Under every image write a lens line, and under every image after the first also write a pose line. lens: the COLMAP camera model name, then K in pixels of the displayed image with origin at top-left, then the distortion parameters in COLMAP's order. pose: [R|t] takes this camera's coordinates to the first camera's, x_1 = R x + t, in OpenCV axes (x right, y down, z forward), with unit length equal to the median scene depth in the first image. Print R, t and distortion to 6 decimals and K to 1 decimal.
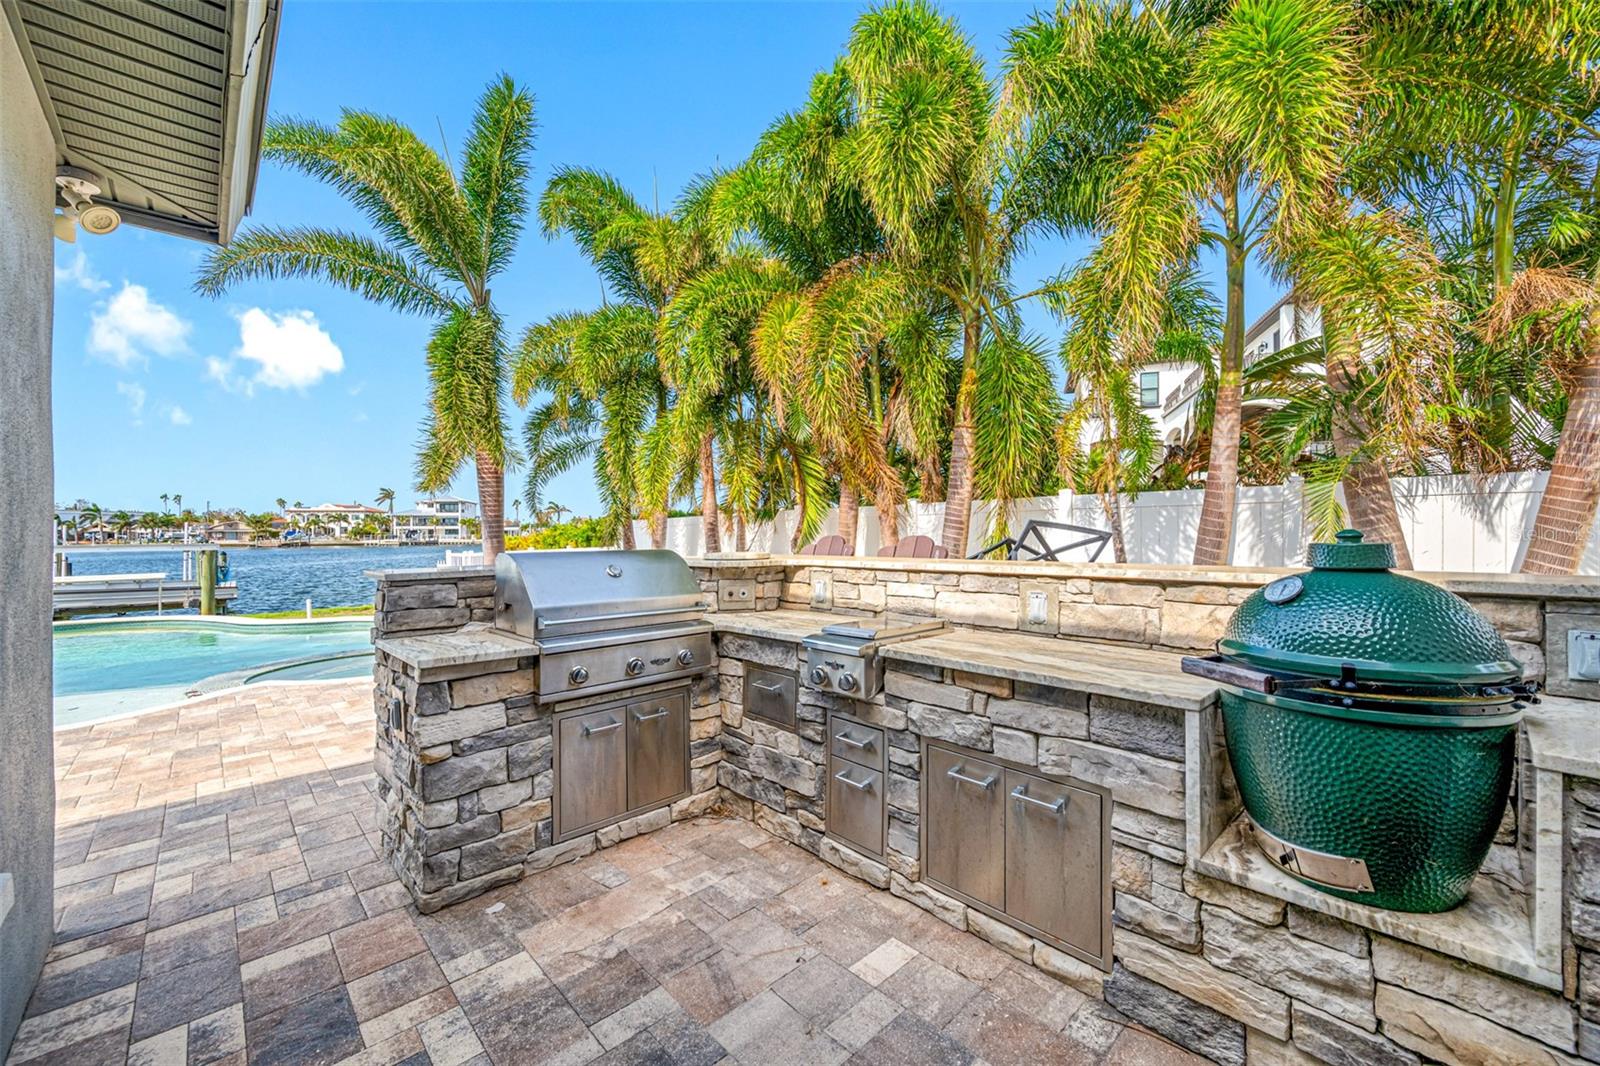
lens RADIAL K [[637.6, 0, 801.4], [0, 637.6, 535.5], [0, 0, 1]] dist [-0.001817, 0.000182]
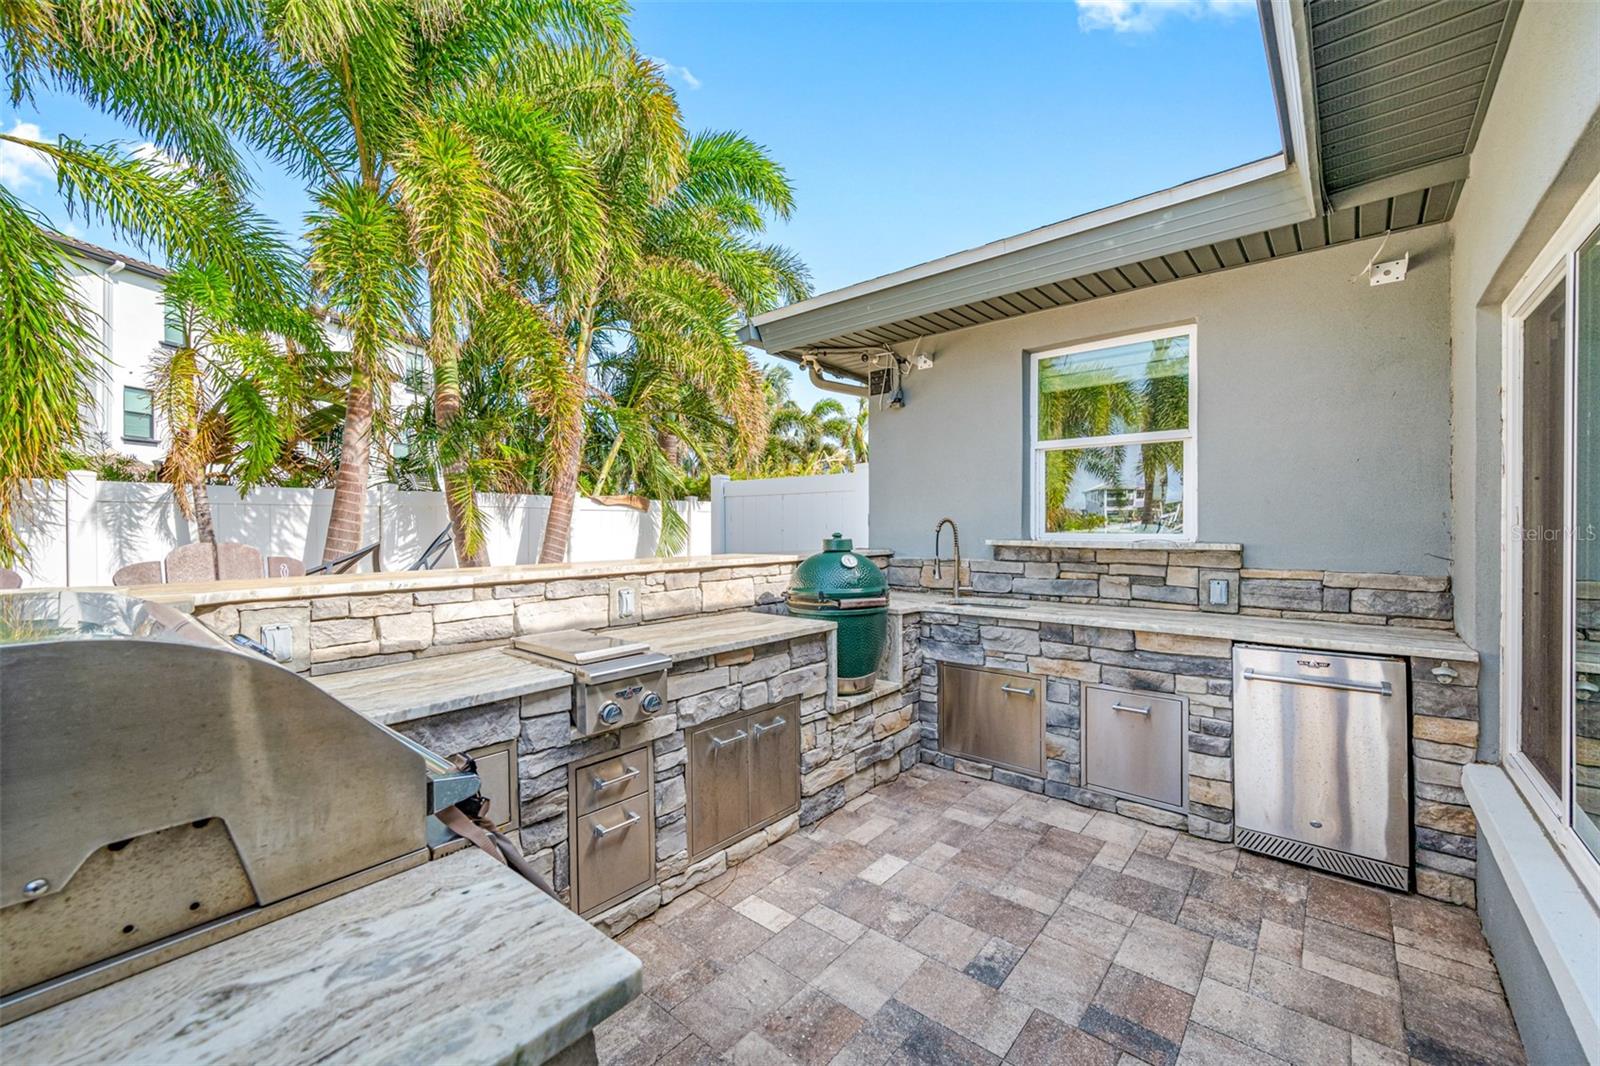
lens RADIAL K [[637.6, 0, 801.4], [0, 637.6, 535.5], [0, 0, 1]] dist [-0.001817, 0.000182]
pose [[-0.114131, -0.005413, 0.993451, -0.928230], [0.010648, 0.999921, 0.006672, -0.010359], [-0.993409, 0.011339, -0.114064, 0.980328]]
